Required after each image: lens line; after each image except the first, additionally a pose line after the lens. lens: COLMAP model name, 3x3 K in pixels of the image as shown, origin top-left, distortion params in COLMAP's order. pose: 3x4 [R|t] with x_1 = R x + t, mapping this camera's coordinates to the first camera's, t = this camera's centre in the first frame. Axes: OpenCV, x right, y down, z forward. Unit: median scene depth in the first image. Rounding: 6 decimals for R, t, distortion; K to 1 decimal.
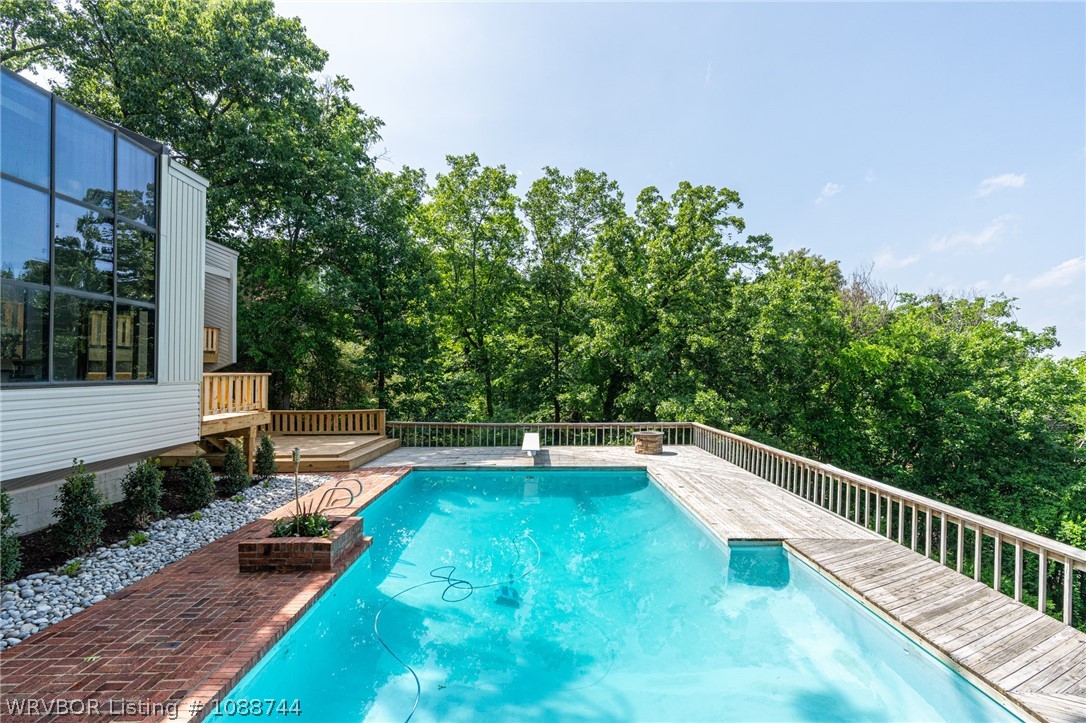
lens RADIAL K [[488.4, 0, 542.2], [0, 488.4, 366.9], [0, 0, 1]] dist [-0.009198, 0.000049]
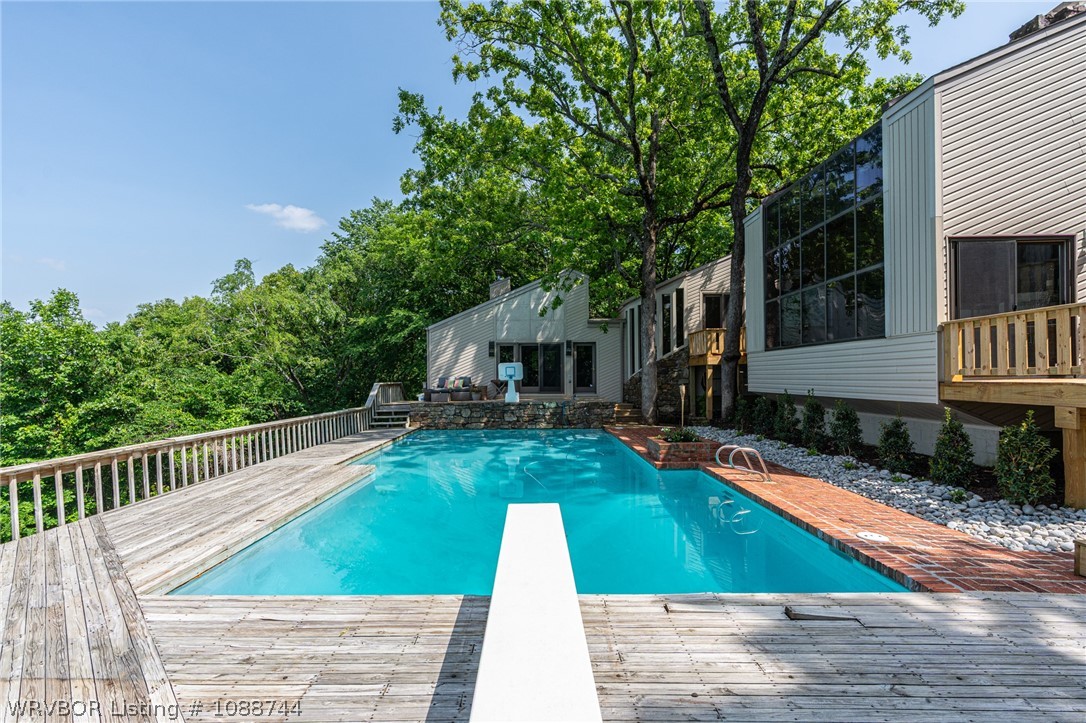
lens RADIAL K [[496.6, 0, 541.3], [0, 496.6, 374.3], [0, 0, 1]] dist [-0.003768, 0.000446]
pose [[-0.999934, 0.011106, 0.002889, -0.020632], [0.011070, 0.999868, -0.011919, 0.042923], [-0.003021, -0.011886, -0.999925, 0.754228]]
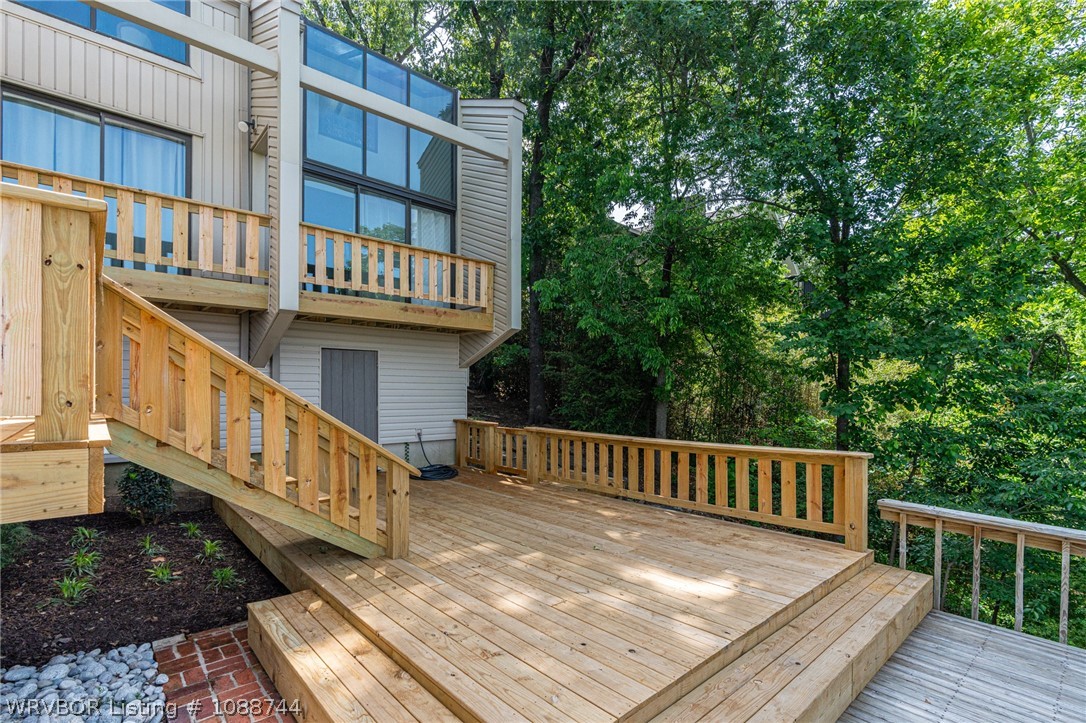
lens RADIAL K [[499.0, 0, 541.8], [0, 499.0, 393.8], [0, 0, 1]] dist [-0.002534, -0.000028]
pose [[0.659614, 0.005025, -0.751588, -0.180890], [0.000343, 0.999976, 0.006987, 0.040865], [0.751605, -0.004867, 0.659596, 0.529145]]
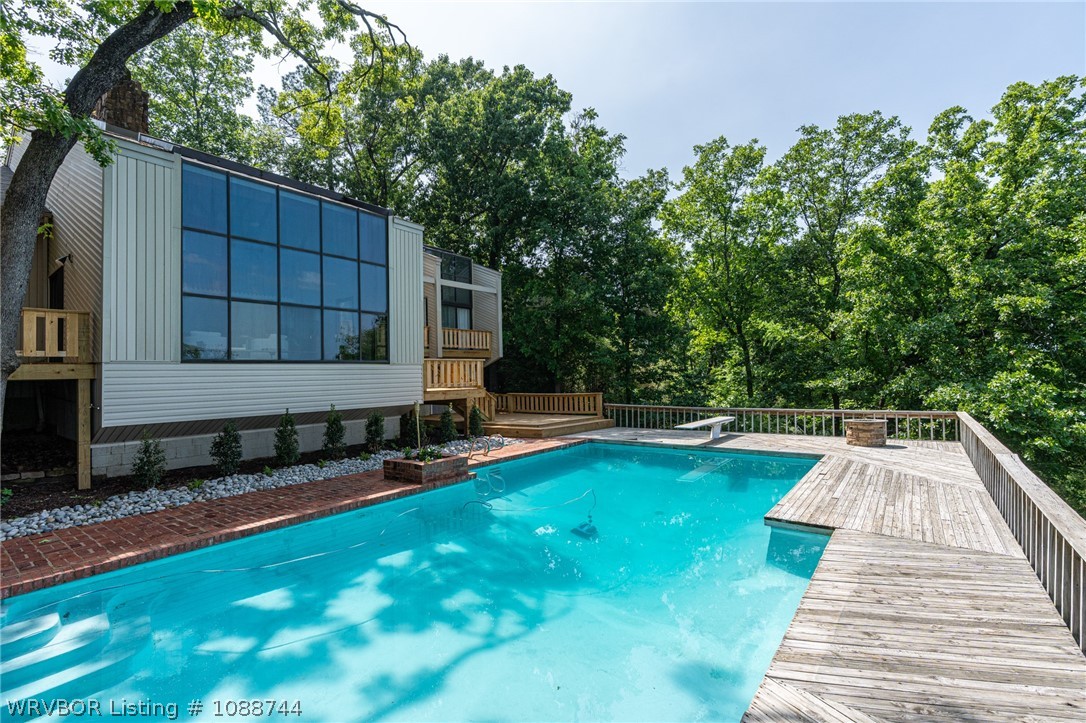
lens RADIAL K [[487.6, 0, 543.0], [0, 487.6, 361.5], [0, 0, 1]] dist [-0.012036, -0.000130]
pose [[0.789968, -0.036213, -0.612078, 0.200593], [0.028008, 0.999344, -0.022976, 0.028035], [0.612508, 0.001007, 0.790463, 0.025138]]
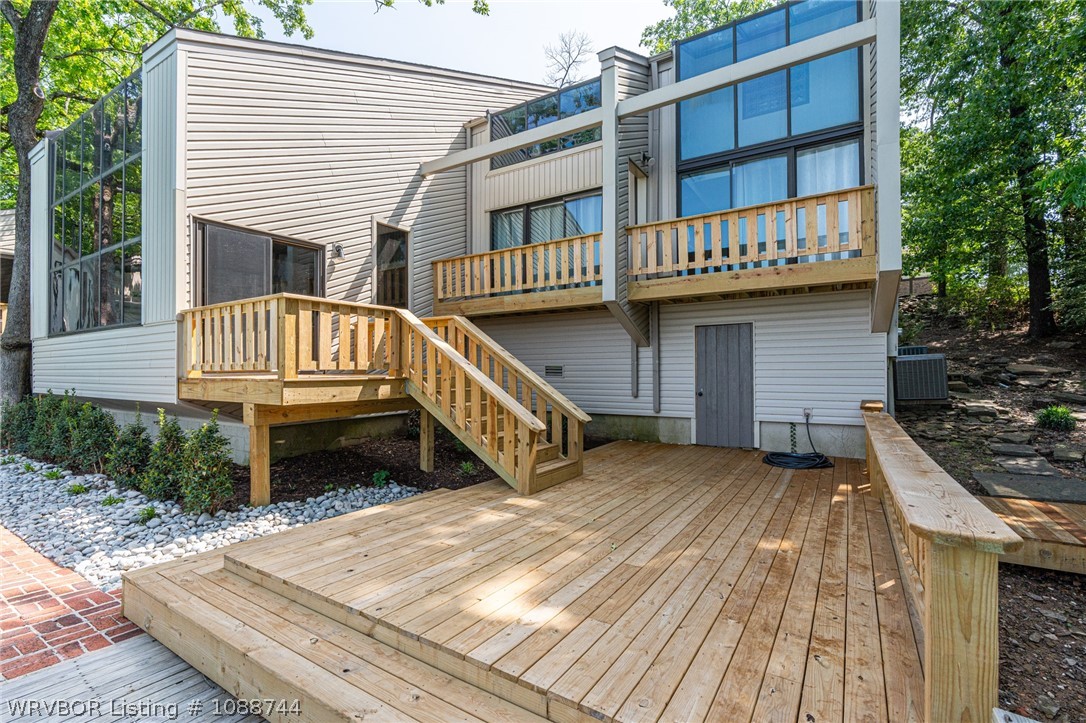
lens RADIAL K [[488.4, 0, 542.2], [0, 488.4, 366.9], [0, 0, 1]] dist [-0.009198, 0.000049]
pose [[-0.544335, -0.000235, -0.838868, -0.165117], [0.010866, 0.999914, -0.007332, 0.044689], [0.838798, -0.013106, -0.544285, 0.755153]]
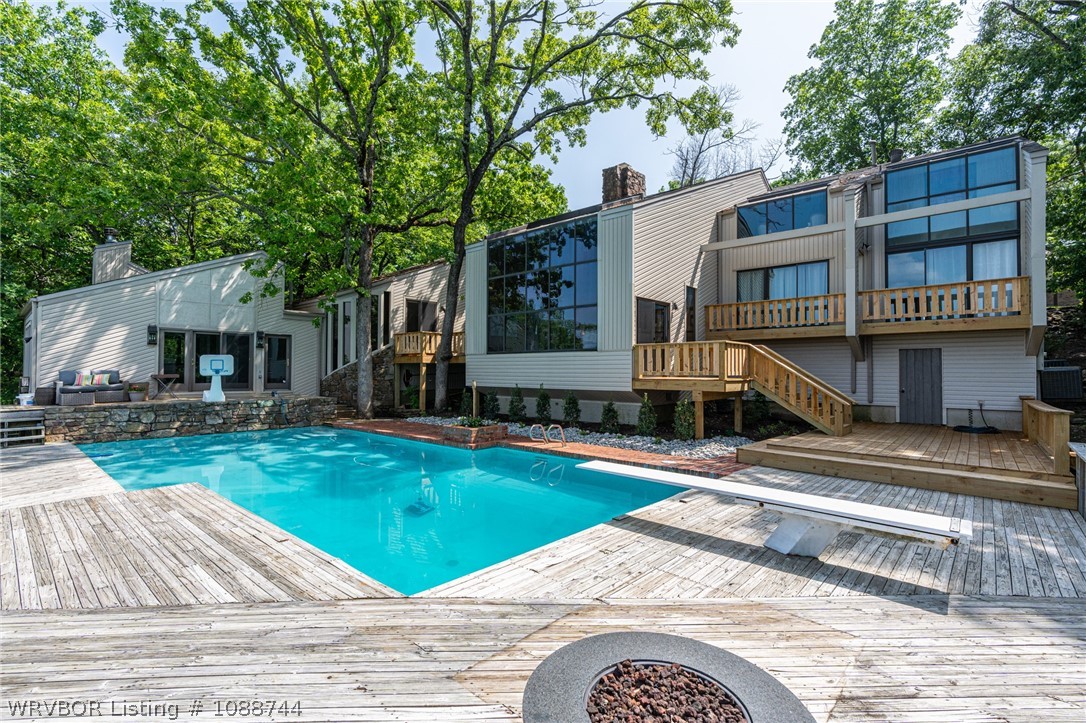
lens RADIAL K [[496.1, 0, 538.2], [0, 496.1, 363.2], [0, 0, 1]] dist [-0.008279, 0.000486]
pose [[-0.673192, -0.011240, -0.739382, 0.219281], [0.002525, 0.999844, -0.017498, 0.038677], [0.739463, -0.013646, -0.673059, 0.730321]]
